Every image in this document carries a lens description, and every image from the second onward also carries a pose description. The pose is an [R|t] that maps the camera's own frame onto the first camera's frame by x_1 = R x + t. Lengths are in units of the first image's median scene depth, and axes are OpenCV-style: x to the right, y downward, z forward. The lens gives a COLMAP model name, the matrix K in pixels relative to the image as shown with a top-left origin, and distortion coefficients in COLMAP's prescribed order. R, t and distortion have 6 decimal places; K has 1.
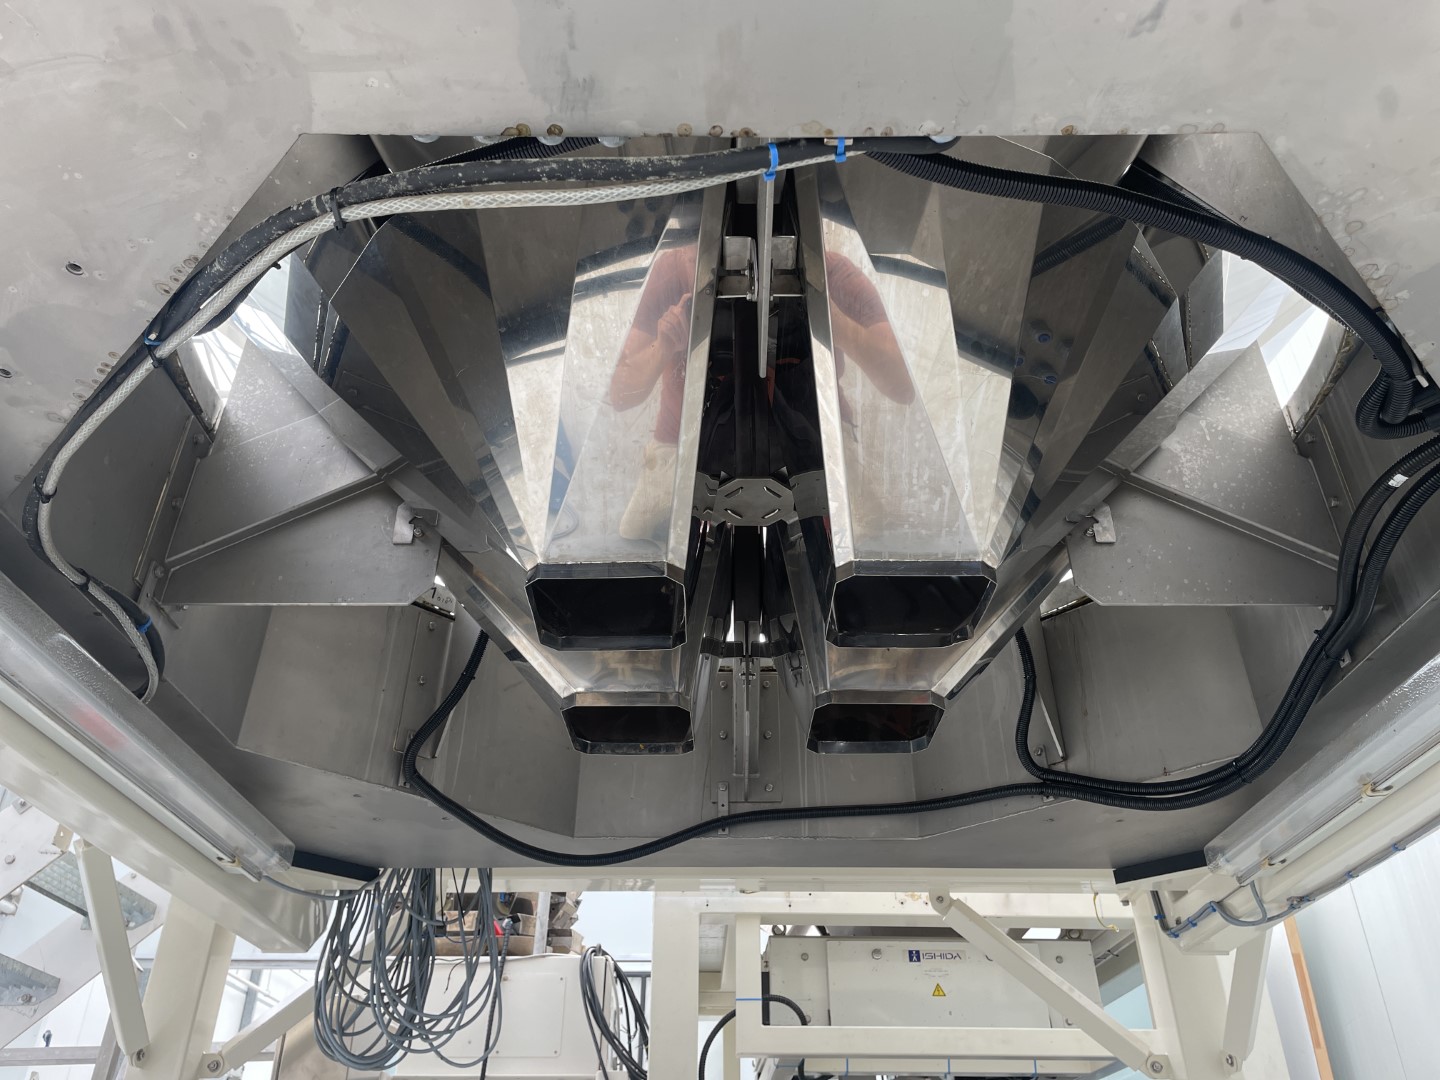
lens RADIAL K [[1082.0, 0, 724.1], [0, 1082.0, 520.4], [0, 0, 1]] dist [0.089824, -0.116490]
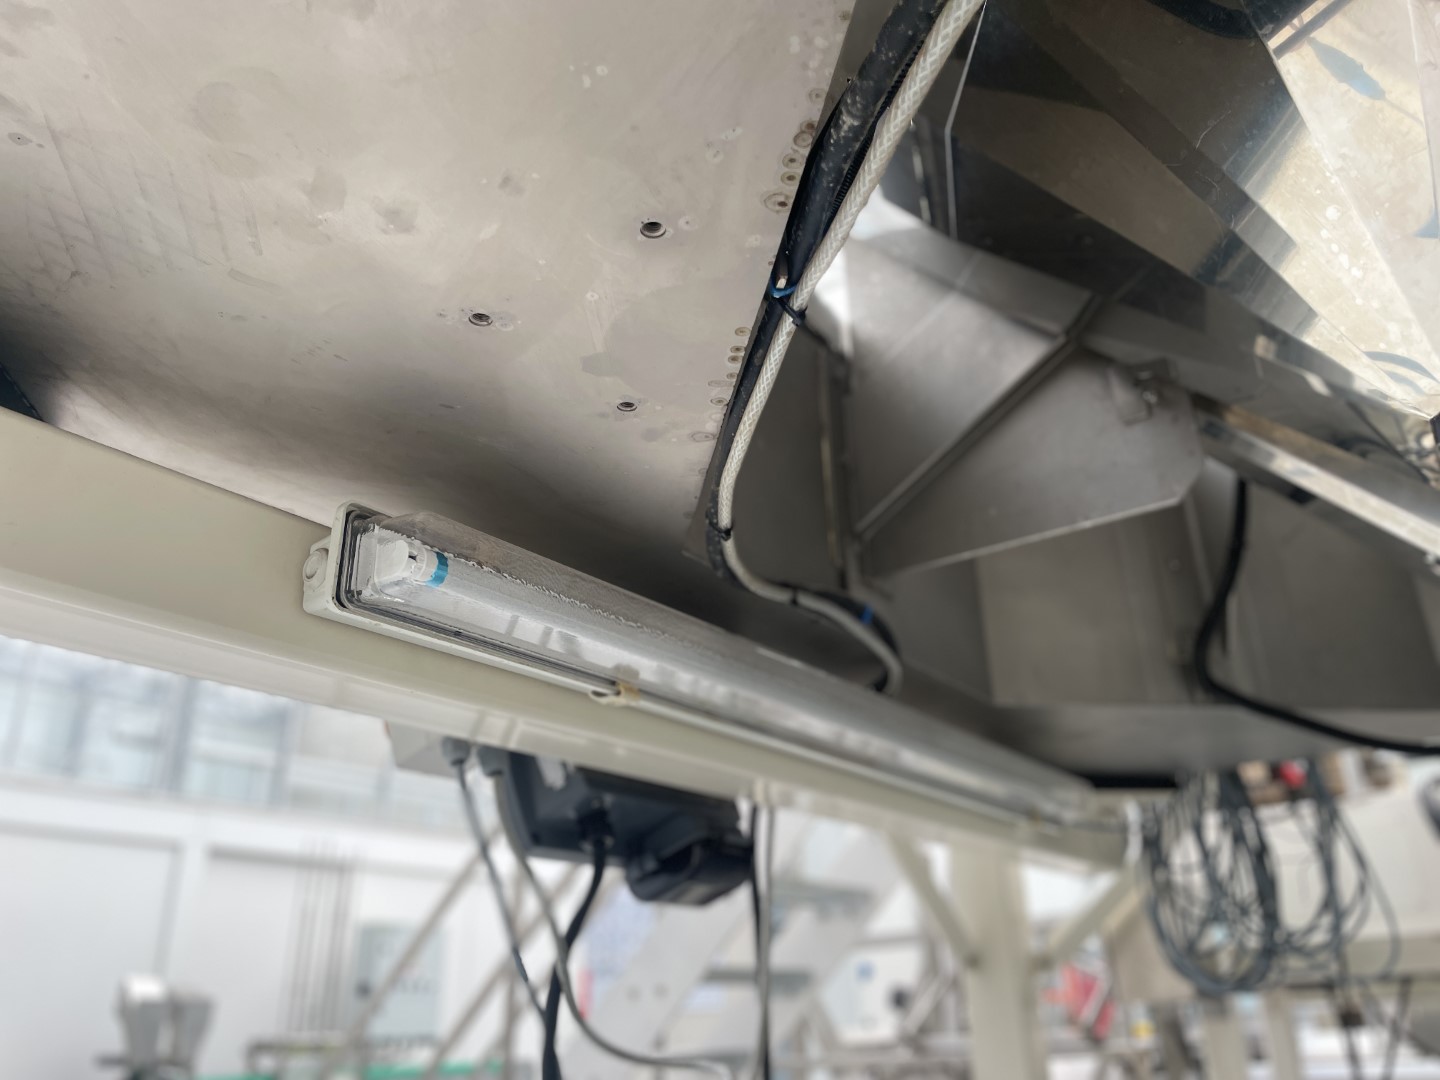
lens RADIAL K [[1091.8, 0, 700.9], [0, 1091.8, 540.5], [0, 0, 1]] dist [0.087375, -0.129828]
pose [[0.798578, -0.249132, -0.547911, -0.179213], [0.343330, 0.936239, 0.074699, -0.066599], [0.494366, -0.247767, 0.833195, 0.298038]]
